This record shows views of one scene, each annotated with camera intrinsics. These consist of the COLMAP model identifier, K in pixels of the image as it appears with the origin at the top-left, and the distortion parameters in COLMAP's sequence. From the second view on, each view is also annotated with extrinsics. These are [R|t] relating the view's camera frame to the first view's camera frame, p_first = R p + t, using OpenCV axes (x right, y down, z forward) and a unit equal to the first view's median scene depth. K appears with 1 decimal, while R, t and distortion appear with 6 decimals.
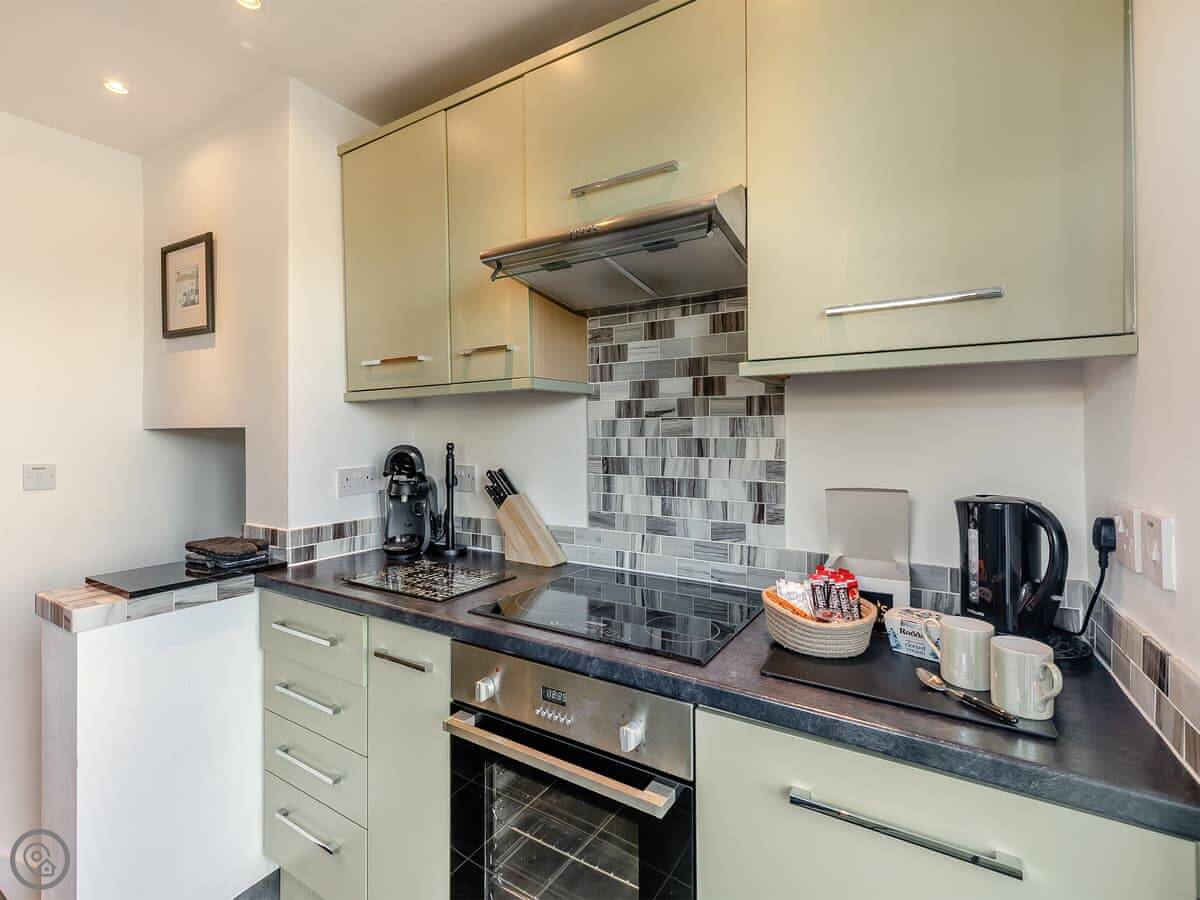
lens RADIAL K [[547.7, 0, 601.3], [0, 547.7, 439.0], [0, 0, 1]] dist [-0.002169, -0.000413]
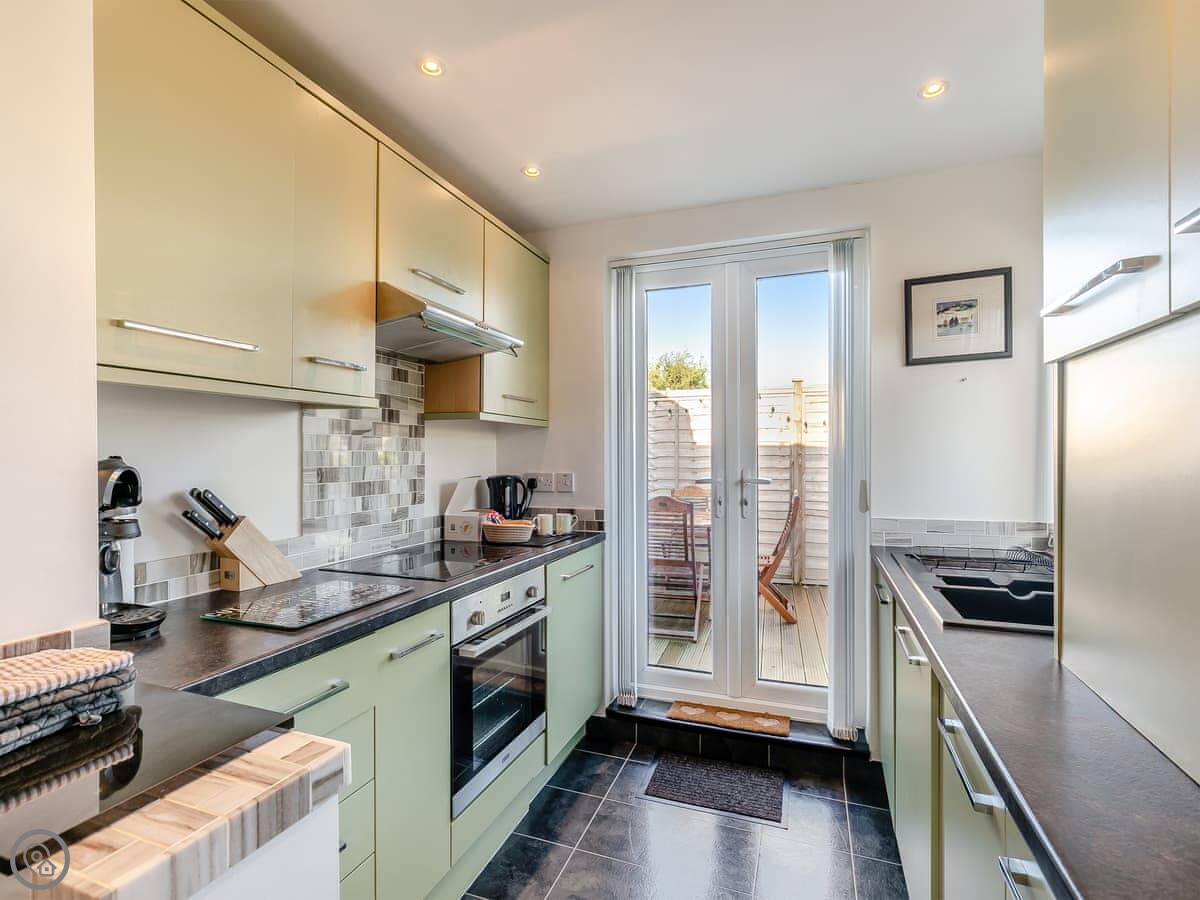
lens RADIAL K [[579.6, 0, 602.4], [0, 579.6, 456.8], [0, 0, 1]] dist [-0.001655, -0.000256]
pose [[-0.194202, -0.002035, 0.980959, -1.395827], [0.000217, 0.999998, 0.002117, 0.008934], [-0.980961, 0.000624, -0.194201, 0.735470]]
